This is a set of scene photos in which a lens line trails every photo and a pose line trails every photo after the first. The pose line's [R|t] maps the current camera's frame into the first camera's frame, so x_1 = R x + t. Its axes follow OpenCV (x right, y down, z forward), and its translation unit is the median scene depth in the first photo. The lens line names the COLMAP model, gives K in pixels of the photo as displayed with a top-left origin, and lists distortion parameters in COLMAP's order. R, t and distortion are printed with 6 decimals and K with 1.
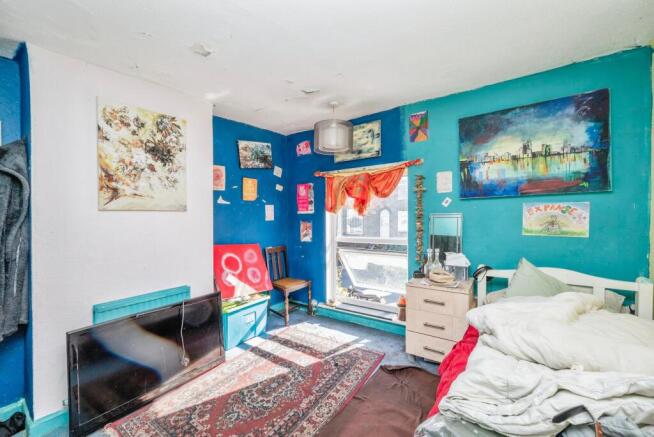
lens RADIAL K [[254.9, 0, 324.6], [0, 254.9, 216.0], [0, 0, 1]] dist [-0.001328, -0.000349]
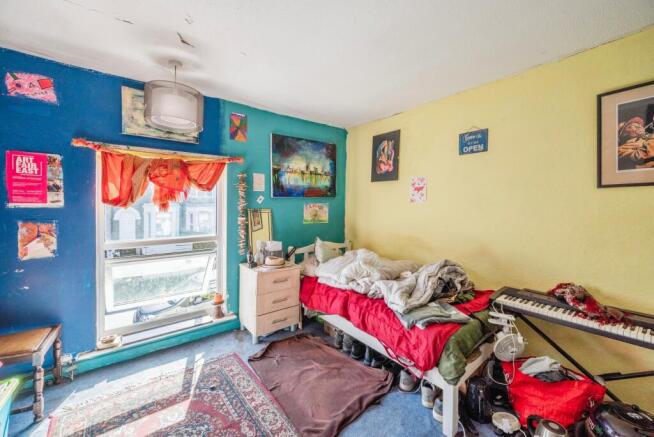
lens RADIAL K [[254.9, 0, 323.0], [0, 254.9, 214.3], [0, 0, 1]] dist [-0.001328, -0.000349]
pose [[0.327222, -0.011464, 0.944878, -0.573553], [0.006194, 0.999931, 0.009986, 0.004962], [-0.944927, 0.002585, 0.327270, 0.355534]]
